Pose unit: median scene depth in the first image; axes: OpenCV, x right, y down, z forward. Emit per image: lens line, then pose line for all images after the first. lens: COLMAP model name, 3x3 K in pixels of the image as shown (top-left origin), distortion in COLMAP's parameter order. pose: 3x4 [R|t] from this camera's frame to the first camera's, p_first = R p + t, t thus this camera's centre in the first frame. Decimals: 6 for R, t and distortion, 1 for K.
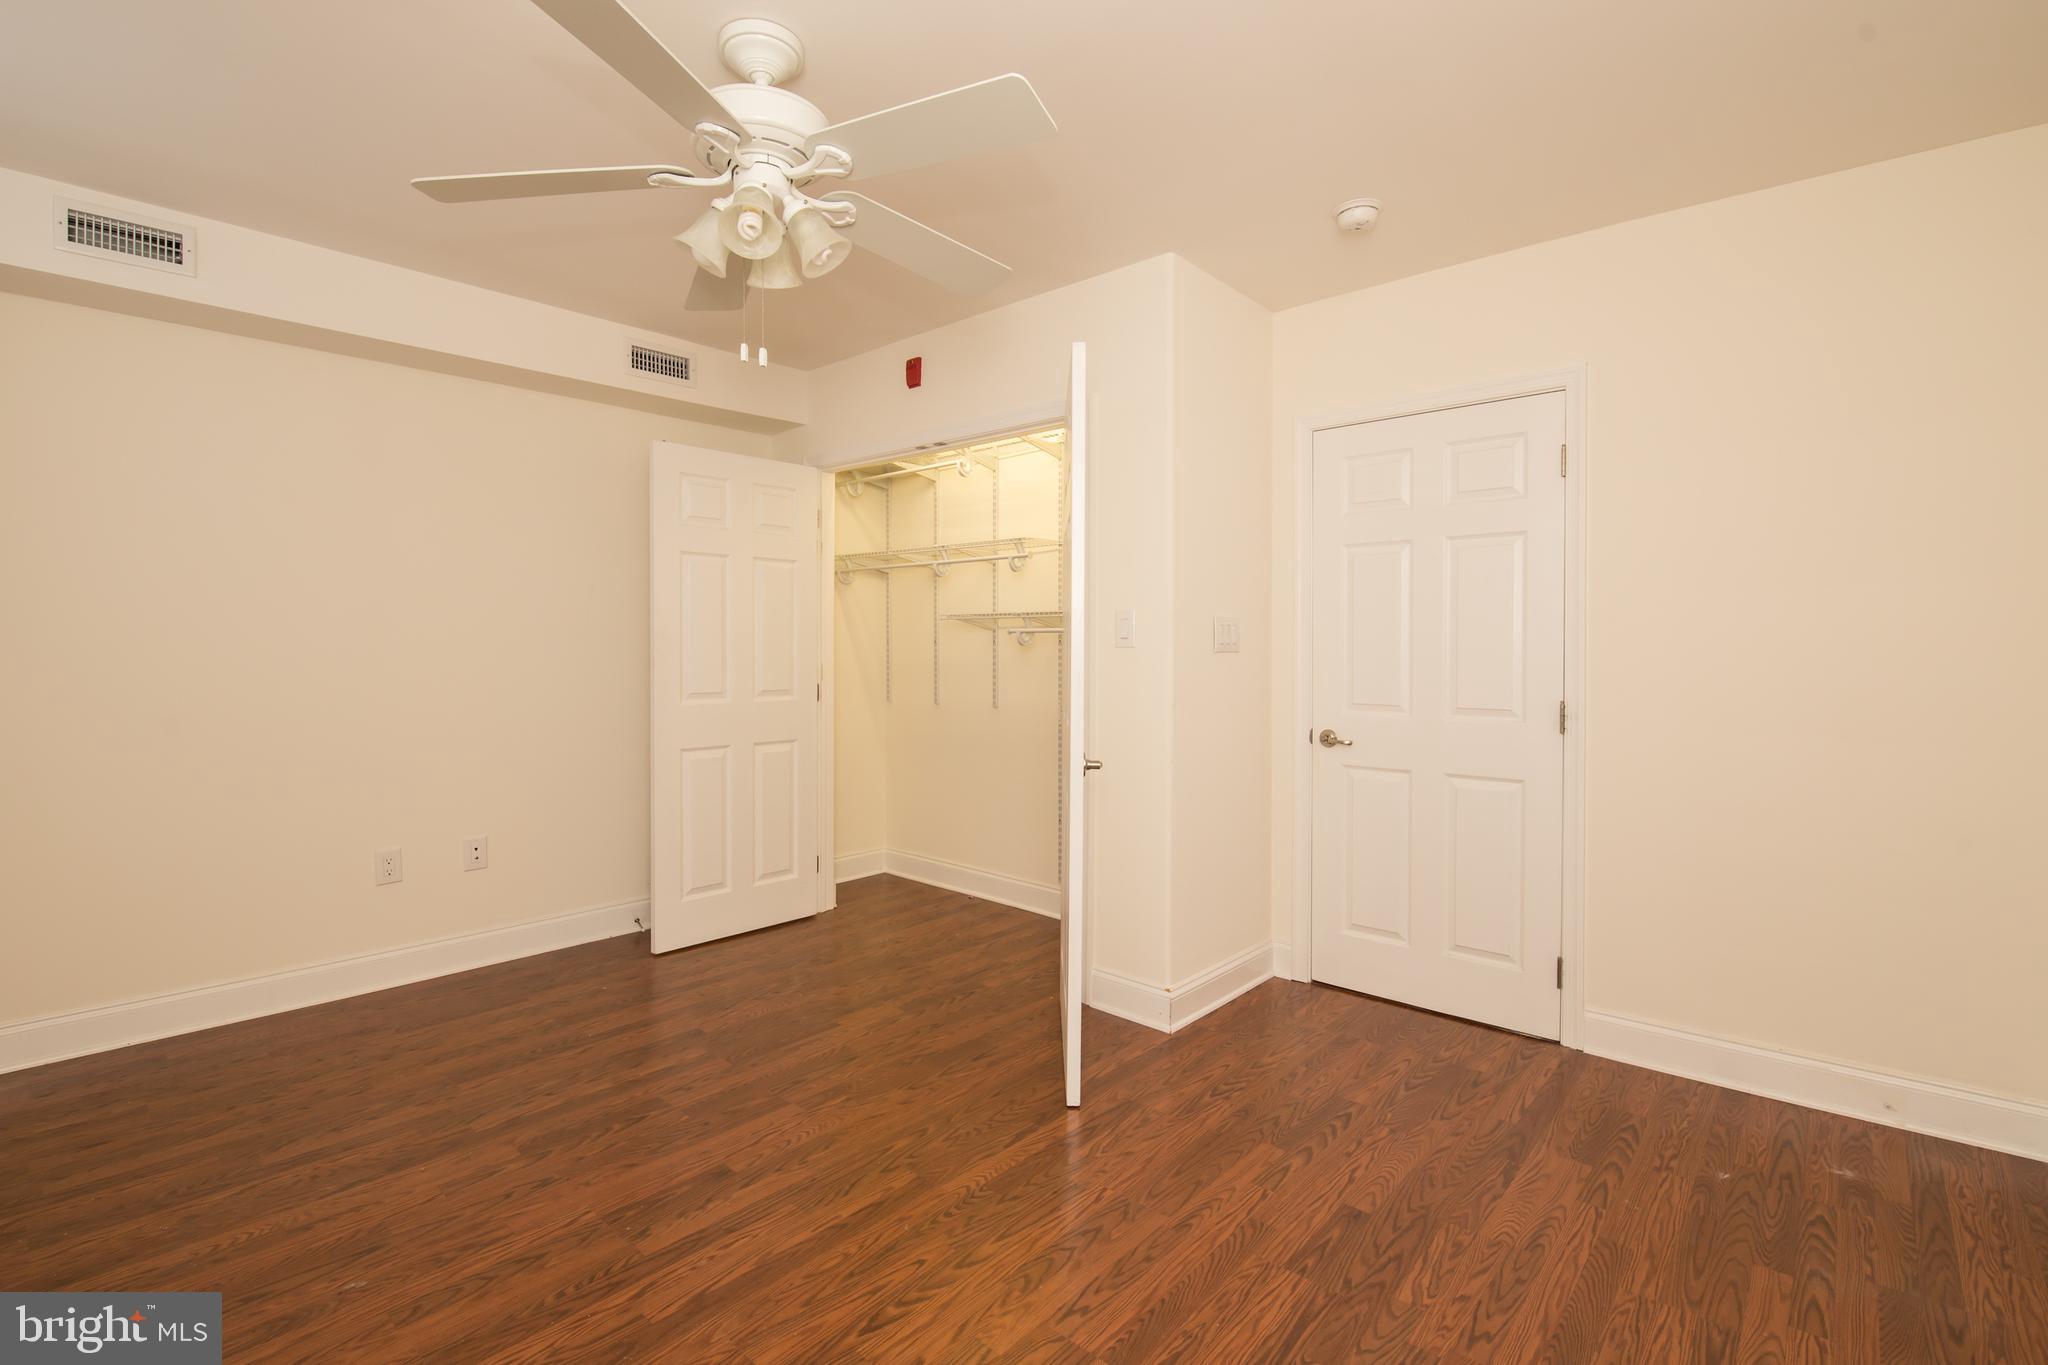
lens RADIAL K [[934.7, 0, 1020.5], [0, 934.7, 669.1], [0, 0, 1]] dist [-0.015439, -0.004476]
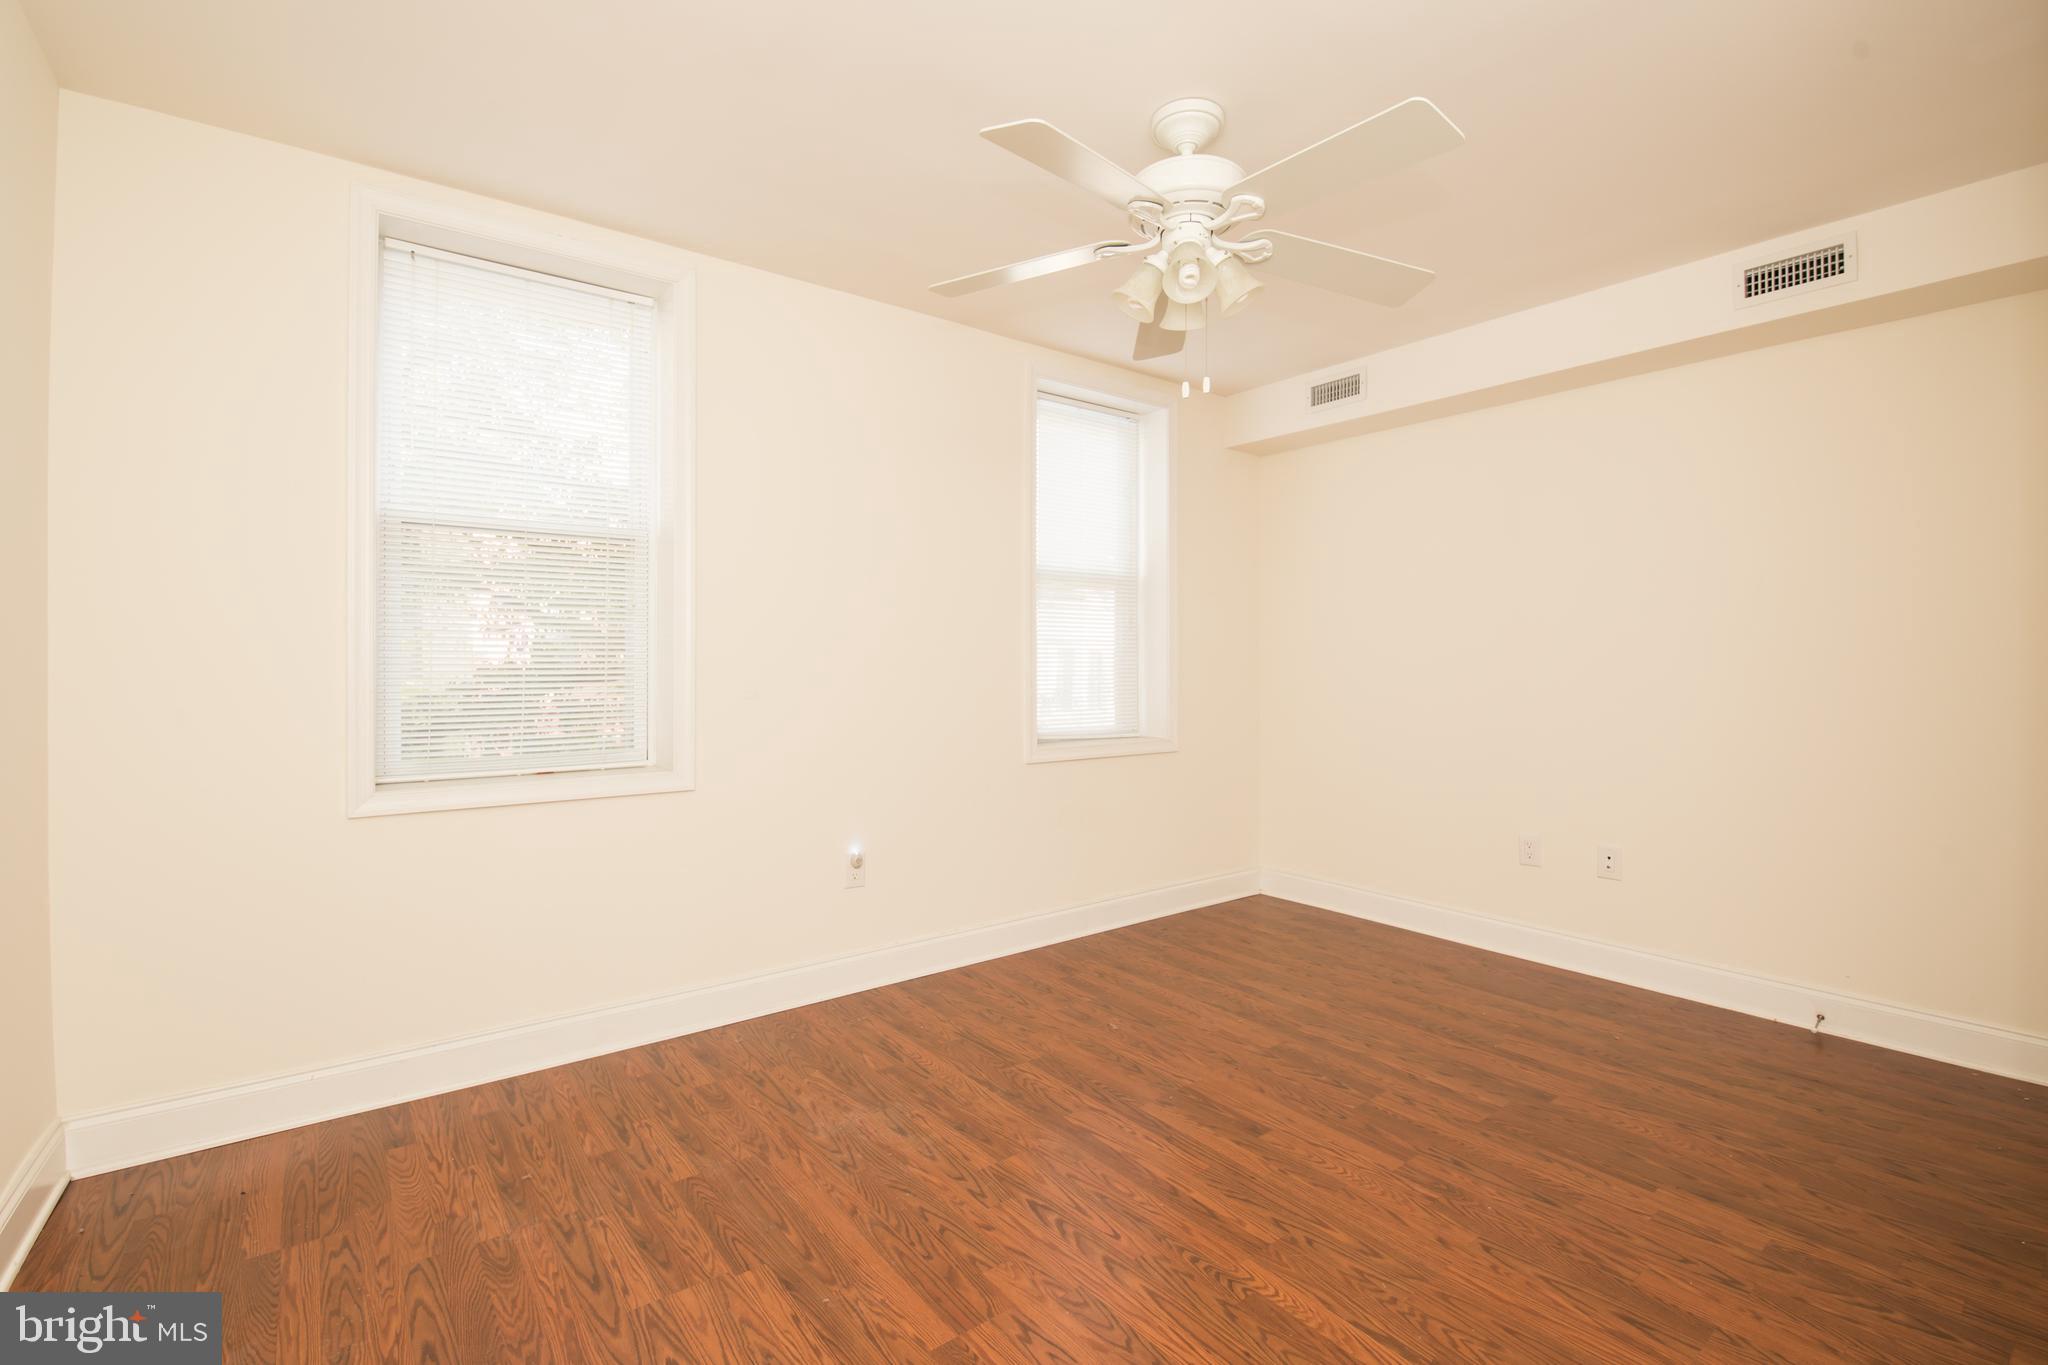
lens RADIAL K [[934.1, 0, 1024.0], [0, 934.1, 682.5], [0, 0, 1]] dist [0.032994, -0.025233]
pose [[-0.194082, 0.022263, -0.980733, 0.799539], [-0.021506, 0.999406, 0.026943, -0.004692], [0.980749, 0.026321, -0.193488, 0.932278]]
